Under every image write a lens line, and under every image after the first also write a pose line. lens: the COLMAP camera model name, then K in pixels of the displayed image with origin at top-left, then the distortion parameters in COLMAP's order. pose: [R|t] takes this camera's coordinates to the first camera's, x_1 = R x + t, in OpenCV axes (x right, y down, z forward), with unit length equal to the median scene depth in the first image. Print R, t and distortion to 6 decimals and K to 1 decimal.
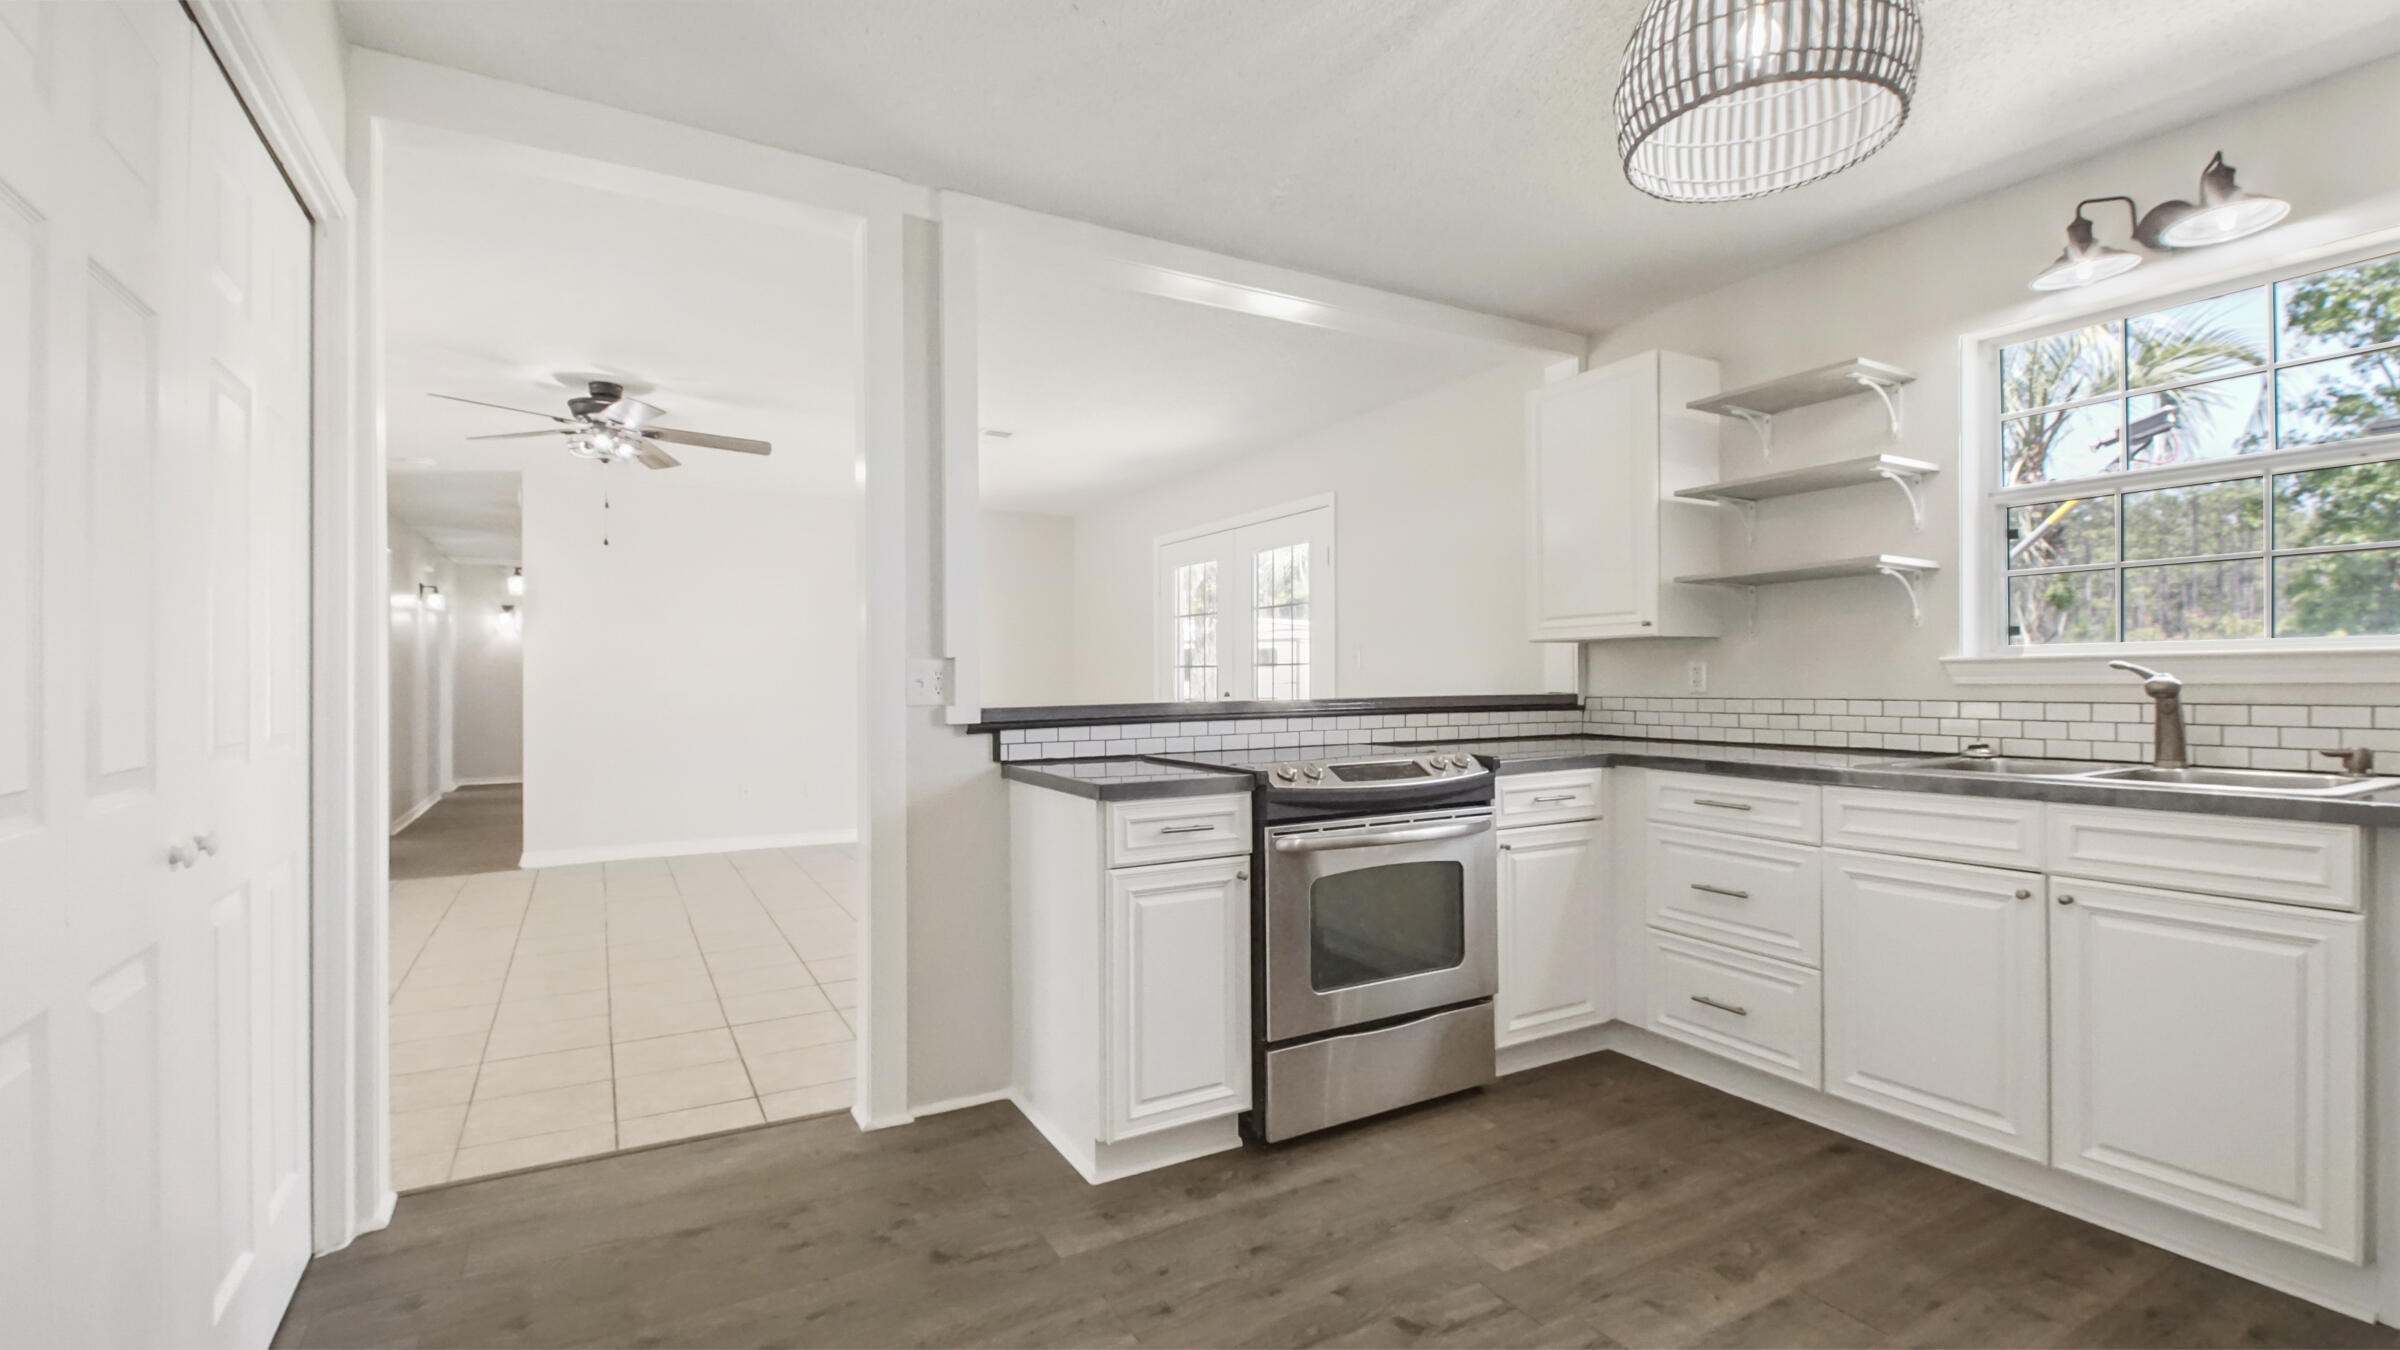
lens RADIAL K [[1069.3, 0, 1200.0], [0, 1069.3, 675.0], [0, 0, 1]] dist [0.000841, -0.000166]
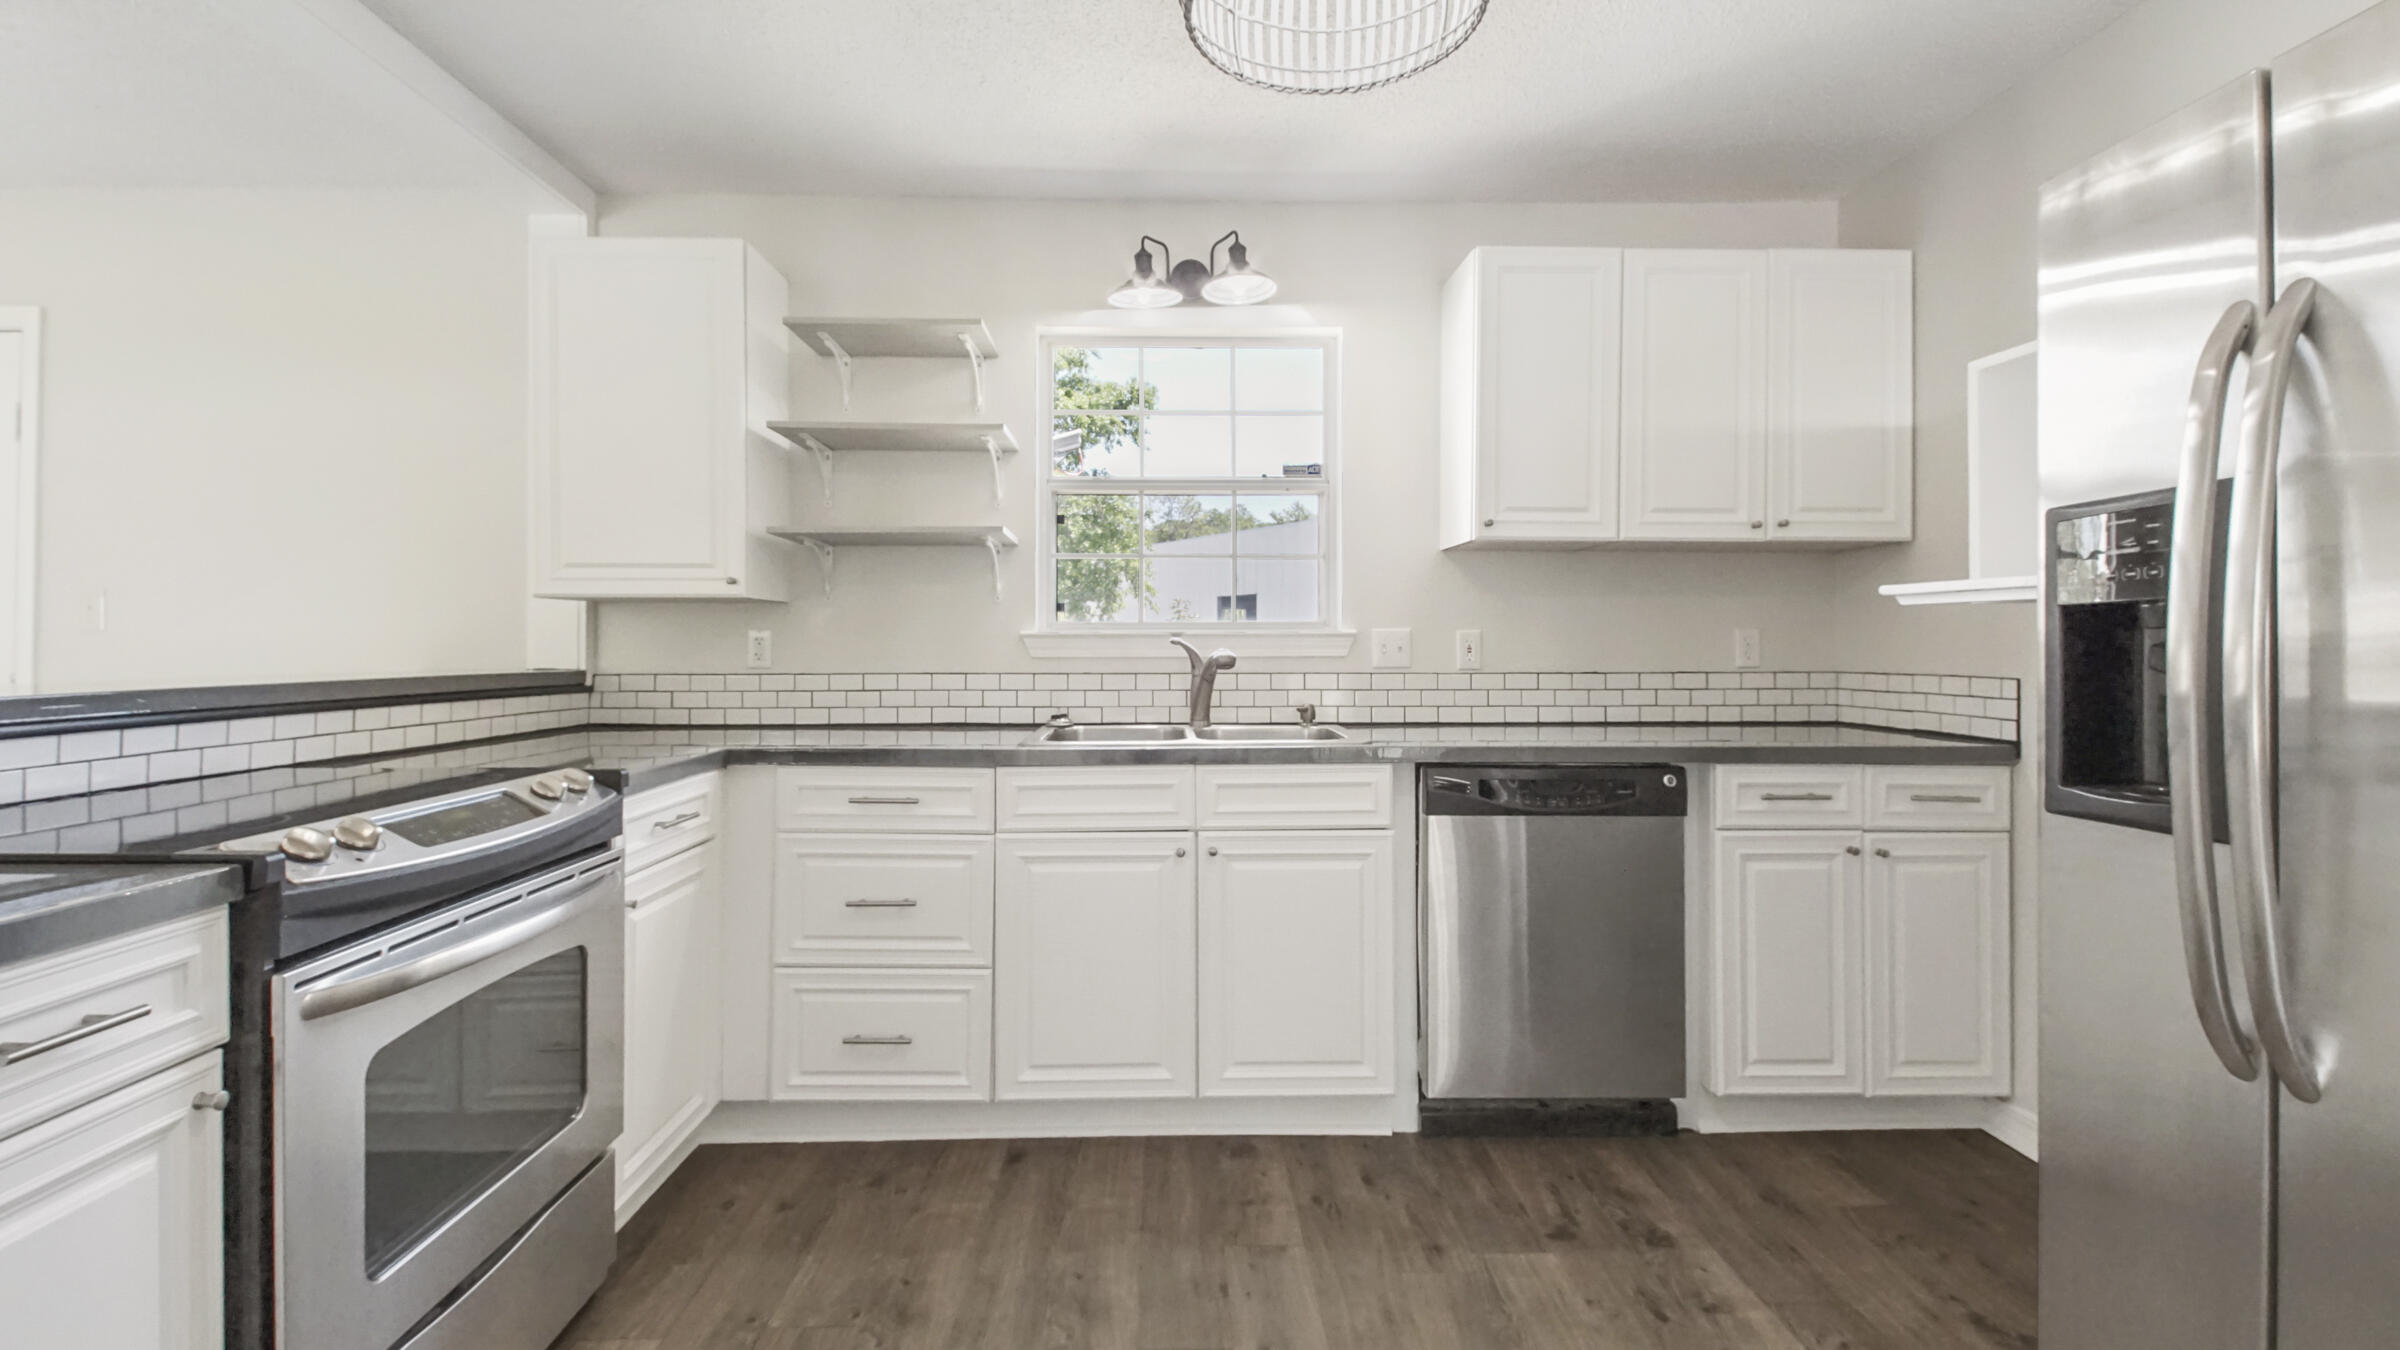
lens RADIAL K [[1073.6, 0, 1197.2], [0, 1073.6, 639.5], [0, 0, 1]] dist [0.026629, -0.000287]
pose [[0.473701, 0.011844, 0.880606, -0.151417], [-0.007821, 0.999927, -0.009242, -0.000315], [-0.880651, -0.002509, 0.473759, 0.391849]]
